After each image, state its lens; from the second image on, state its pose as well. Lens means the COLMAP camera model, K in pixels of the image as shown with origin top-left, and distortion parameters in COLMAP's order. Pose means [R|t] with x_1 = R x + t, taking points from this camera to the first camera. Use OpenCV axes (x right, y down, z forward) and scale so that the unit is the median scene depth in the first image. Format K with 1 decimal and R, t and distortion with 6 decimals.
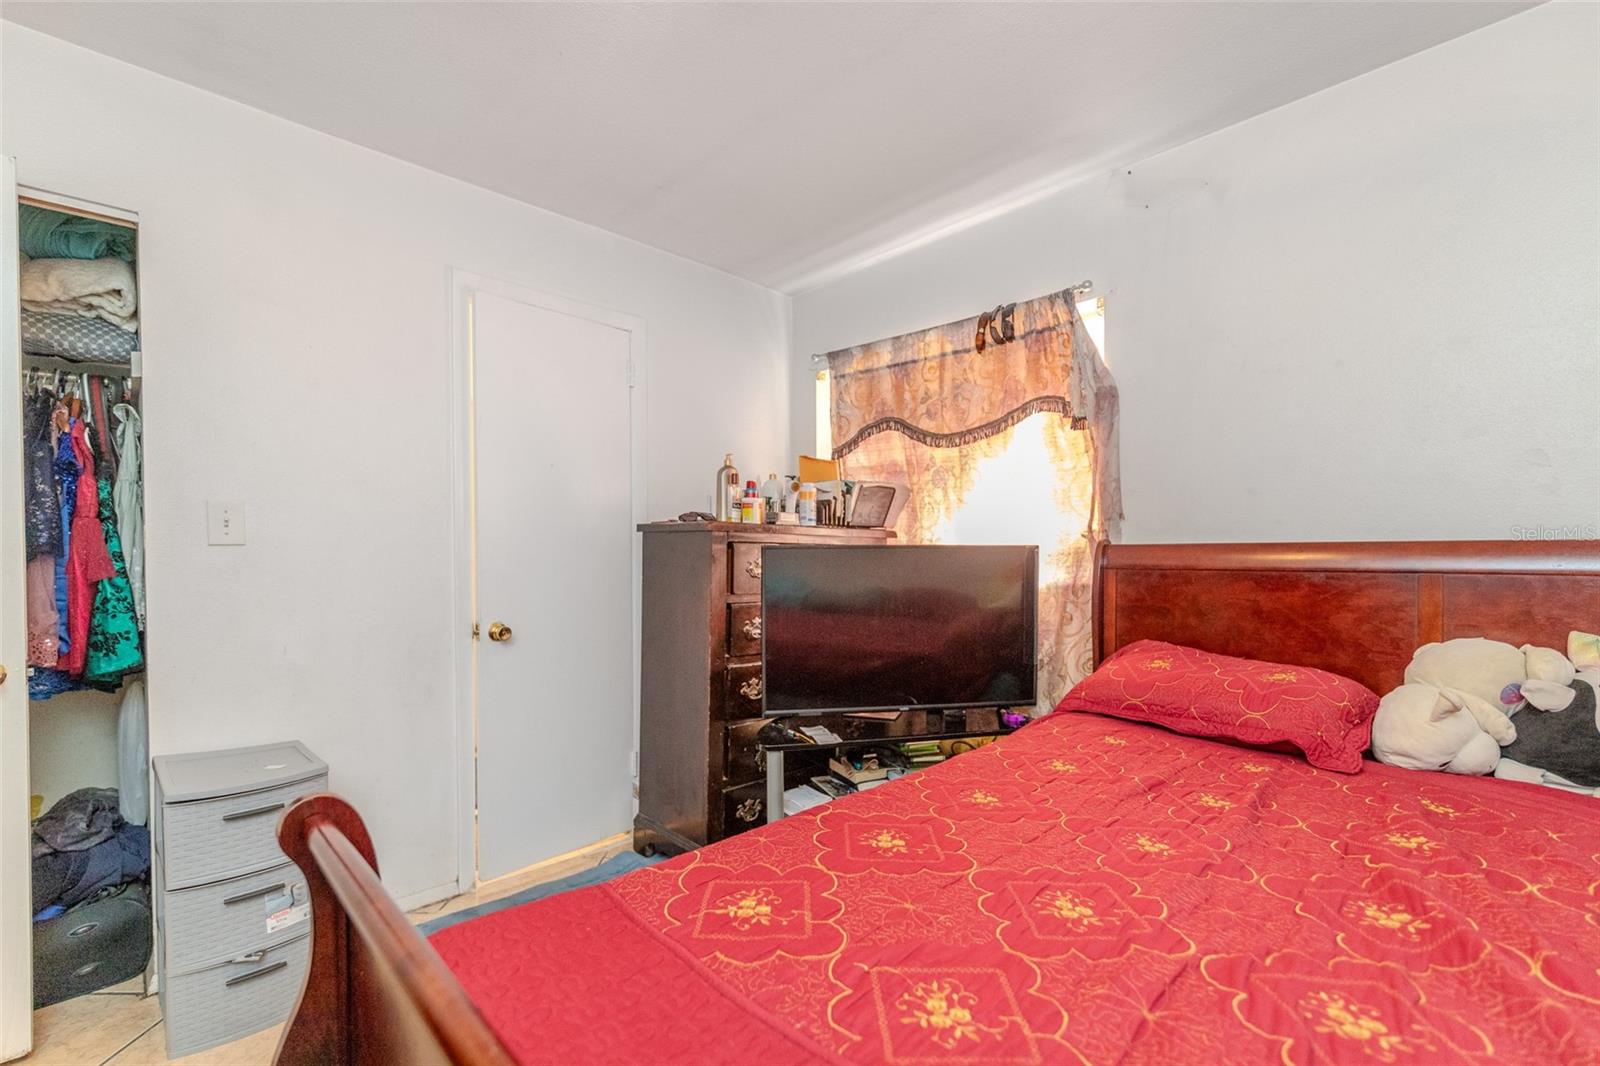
lens RADIAL K [[714.1, 0, 781.2], [0, 714.1, 536.3], [0, 0, 1]] dist [-0.001529, -0.000167]
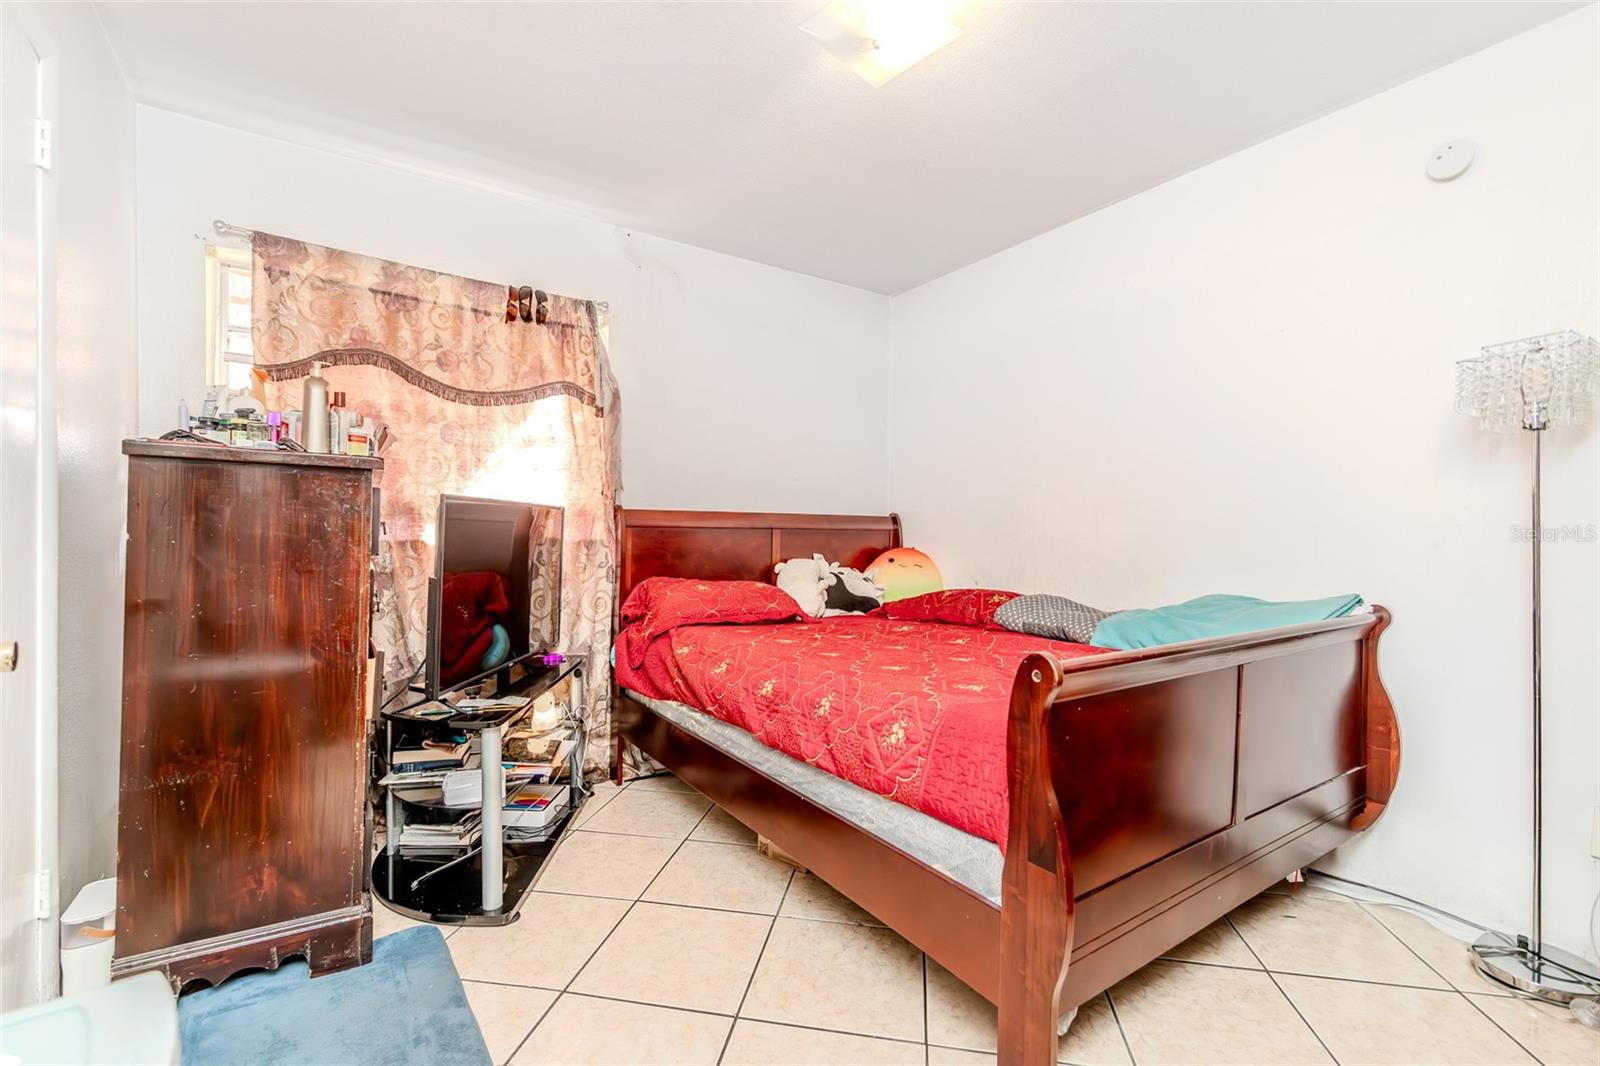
lens RADIAL K [[714.1, 0, 781.2], [0, 714.1, 536.3], [0, 0, 1]] dist [-0.001529, -0.000167]
pose [[0.149052, -0.000626, 0.988829, -0.706915], [-0.038606, 0.999234, 0.006452, 0.036113], [-0.988075, -0.039137, 0.148914, 0.433290]]
